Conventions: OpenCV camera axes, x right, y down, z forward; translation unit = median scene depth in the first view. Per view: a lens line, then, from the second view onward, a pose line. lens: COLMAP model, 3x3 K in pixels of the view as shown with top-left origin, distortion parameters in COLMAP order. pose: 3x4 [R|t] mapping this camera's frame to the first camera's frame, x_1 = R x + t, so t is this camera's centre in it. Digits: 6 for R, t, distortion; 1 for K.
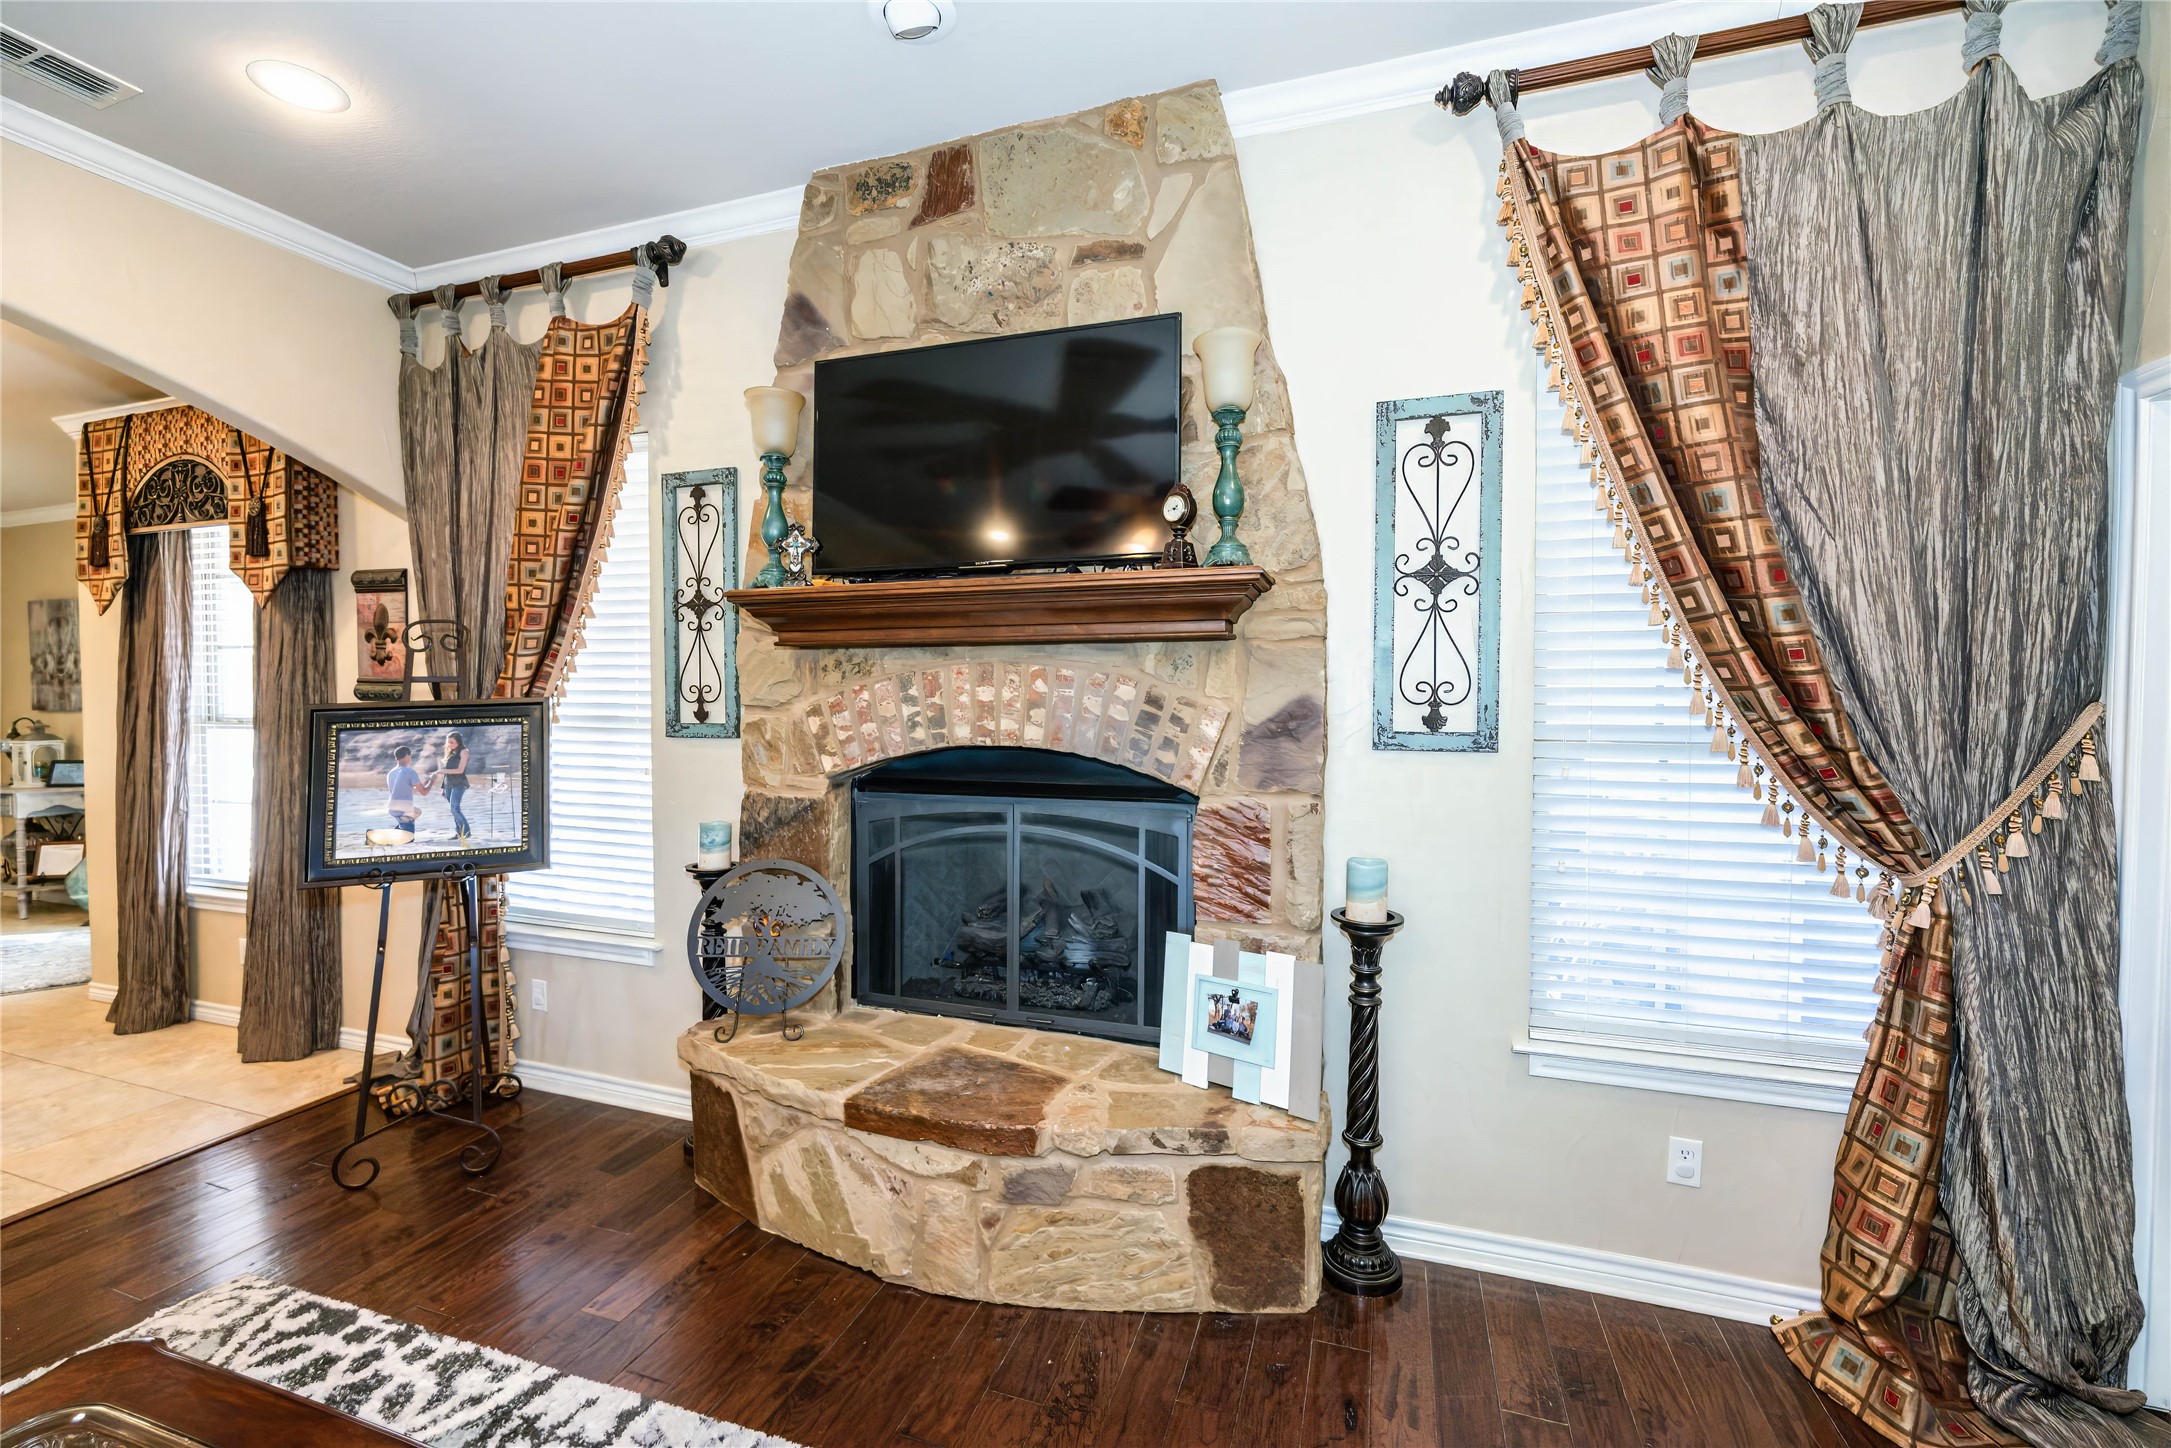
lens RADIAL K [[935.2, 0, 1035.7], [0, 935.2, 721.1], [0, 0, 1]] dist [-0.009283, -0.000109]
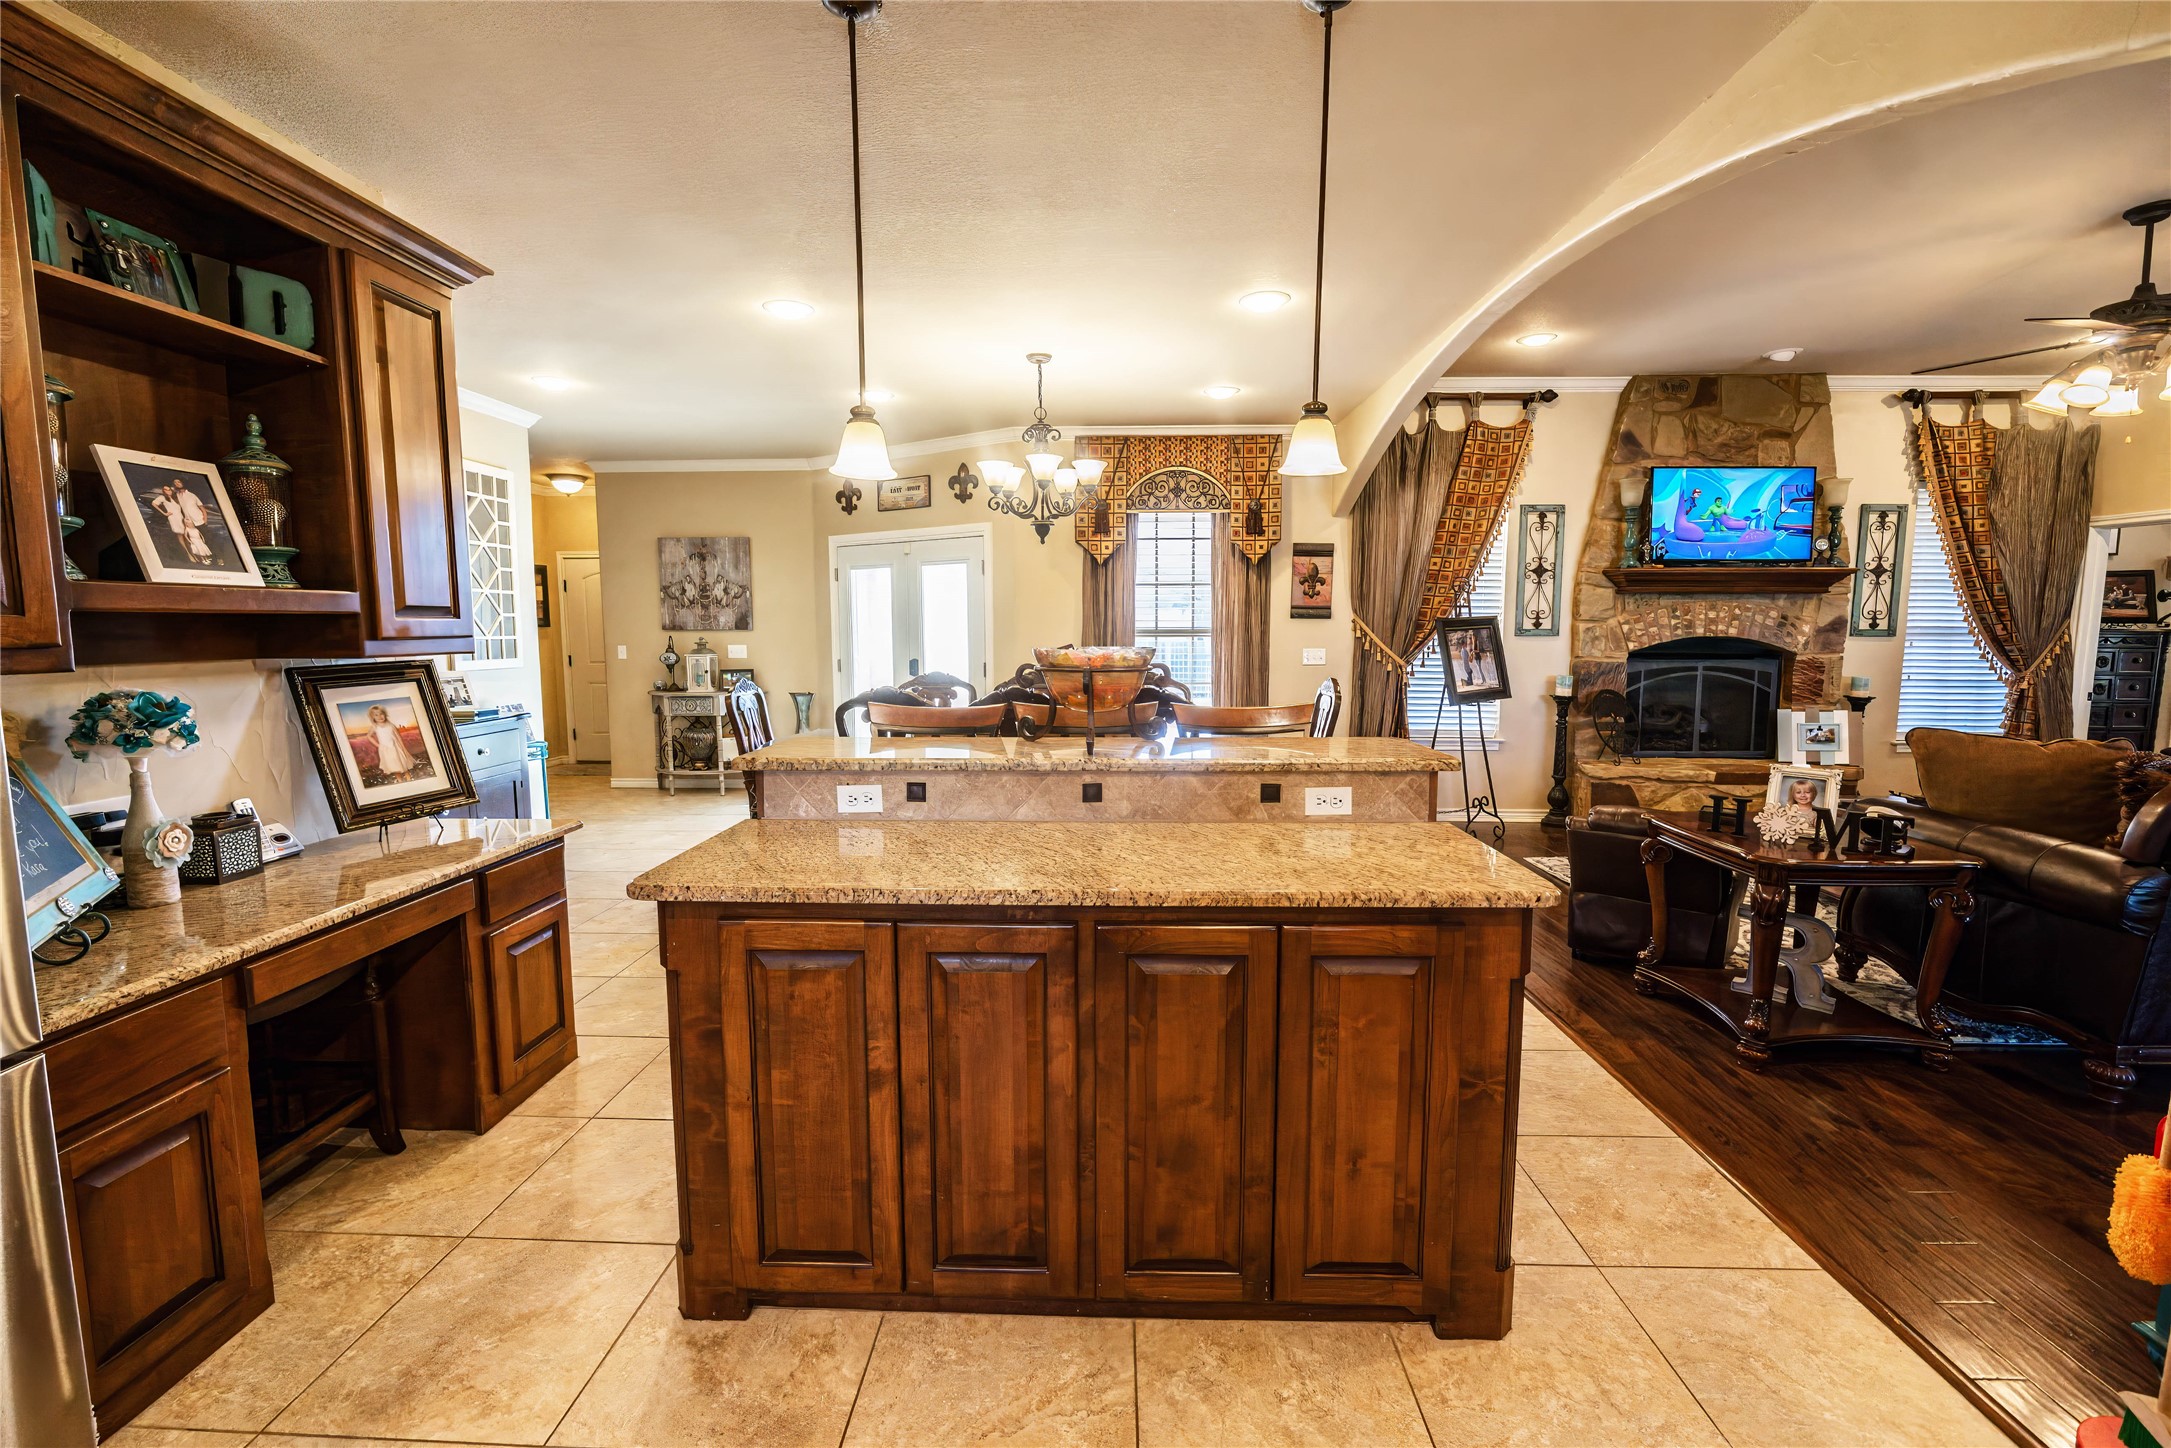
lens RADIAL K [[935.2, 0, 1071.5], [0, 935.2, 730.6], [0, 0, 1]] dist [-0.009283, -0.000109]
pose [[0.953820, -0.032087, 0.298659, -2.340412], [0.007874, 0.996607, 0.081924, 0.058342], [-0.300274, -0.075789, 0.950837, -0.792748]]
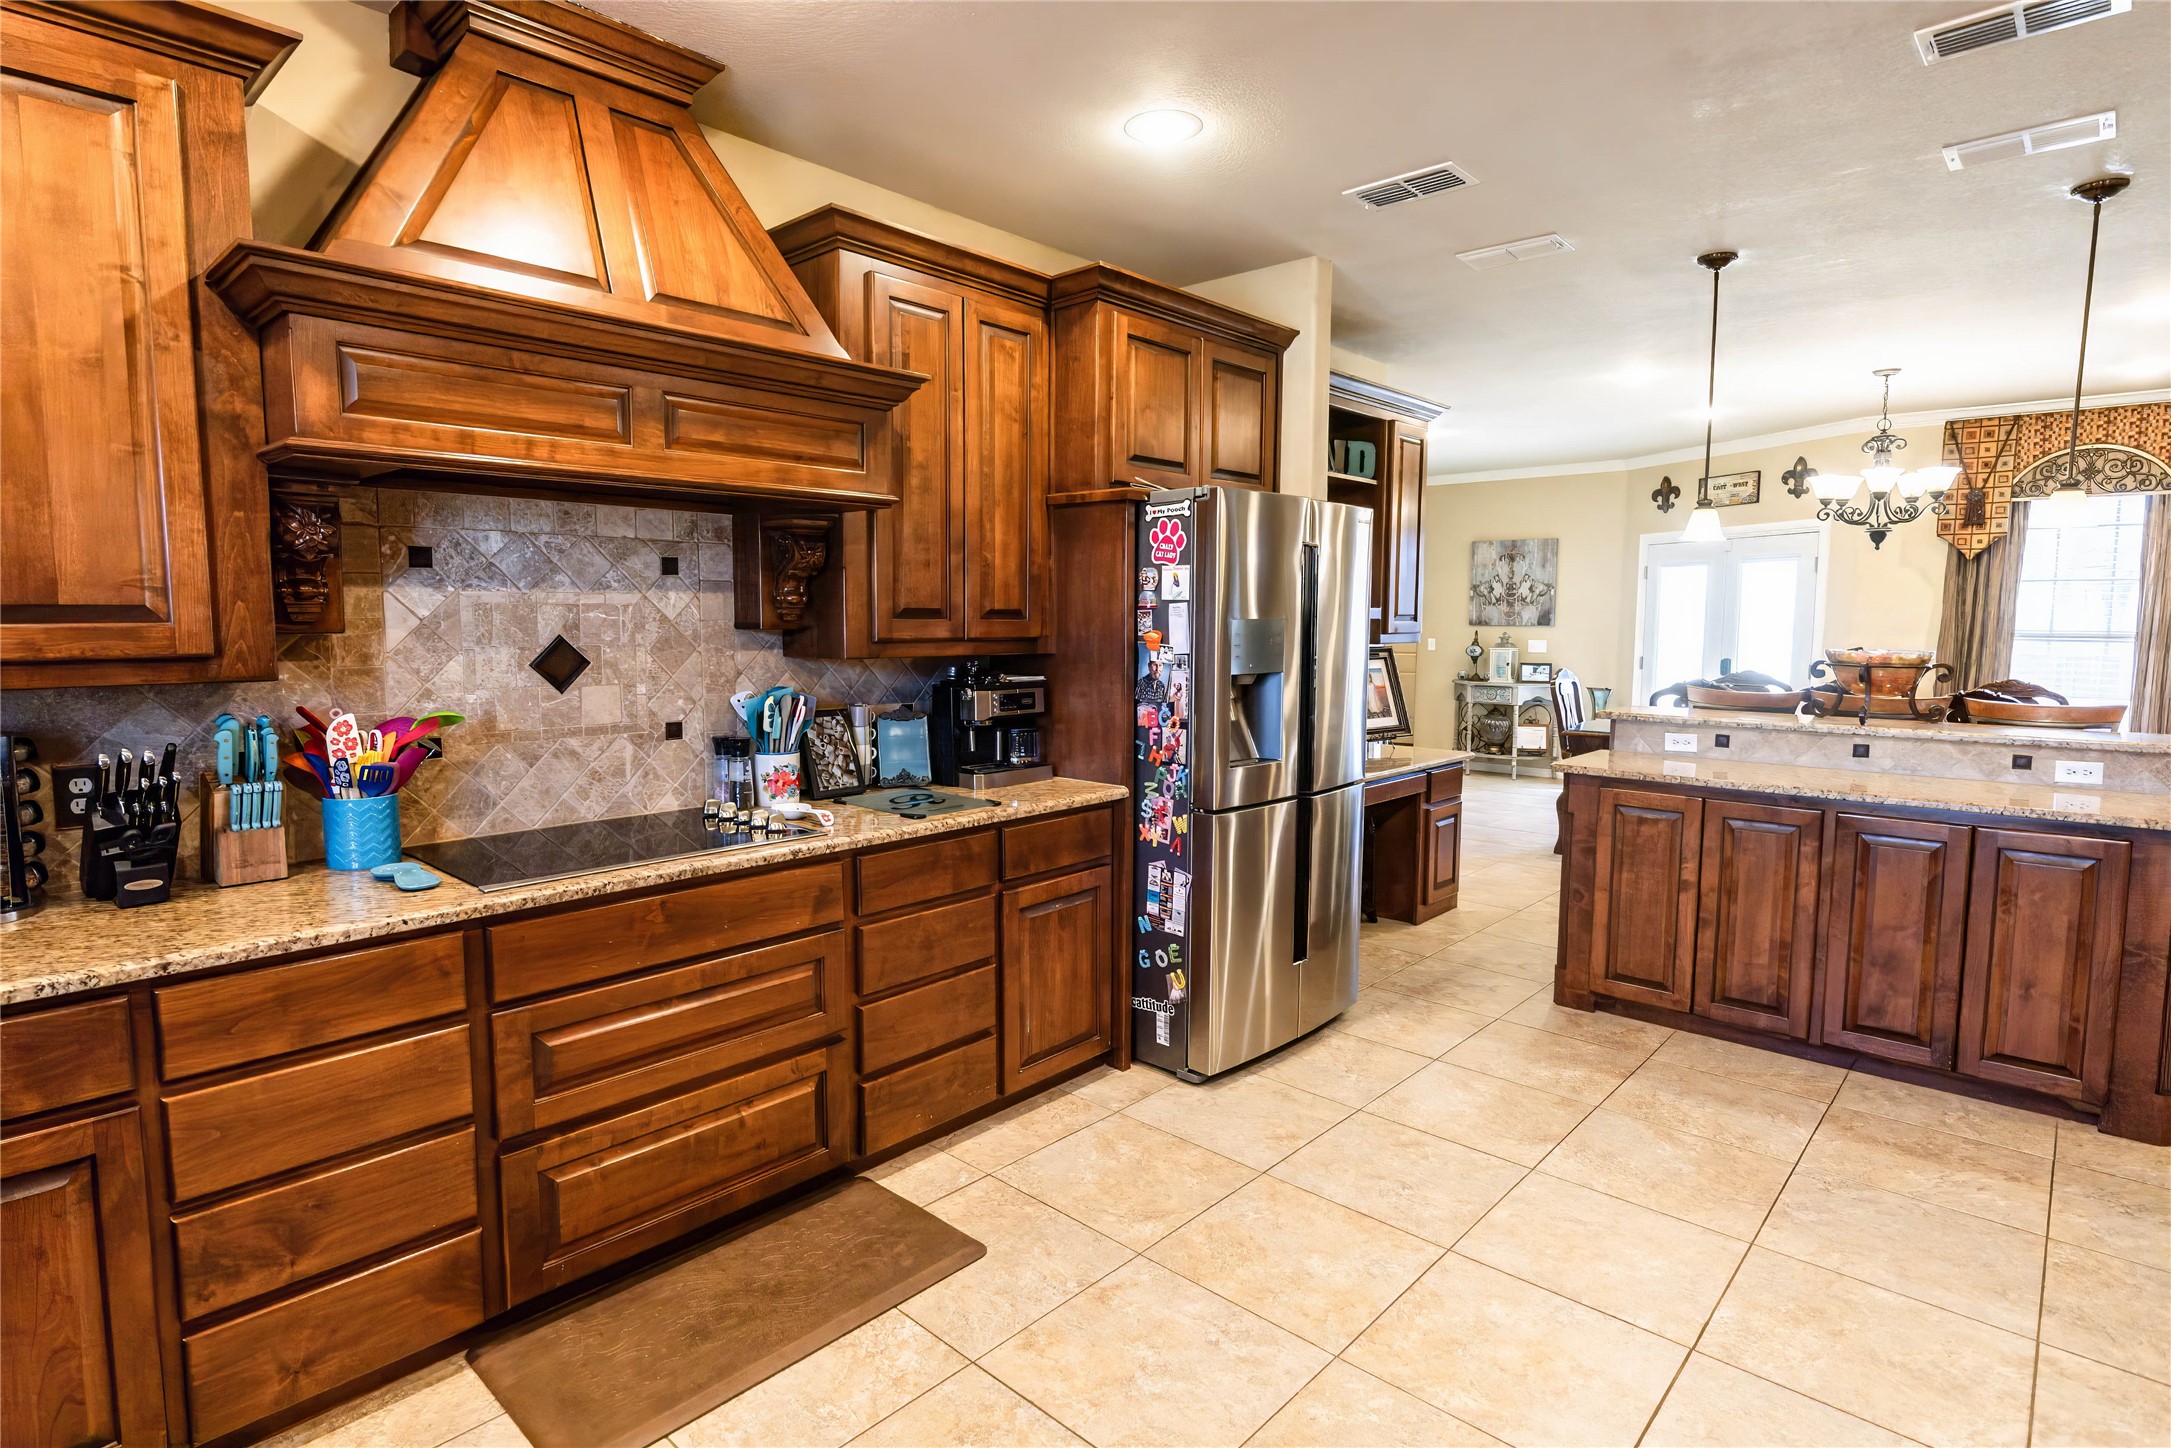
lens RADIAL K [[1088.7, 0, 1099.7], [0, 1088.7, 715.4], [0, 0, 1]] dist [-0.006948, -0.000293]
pose [[0.927021, 0.043651, -0.372461, -2.453024], [-0.020701, 0.997644, 0.065399, 0.065755], [0.374438, -0.052916, 0.925741, -1.584198]]
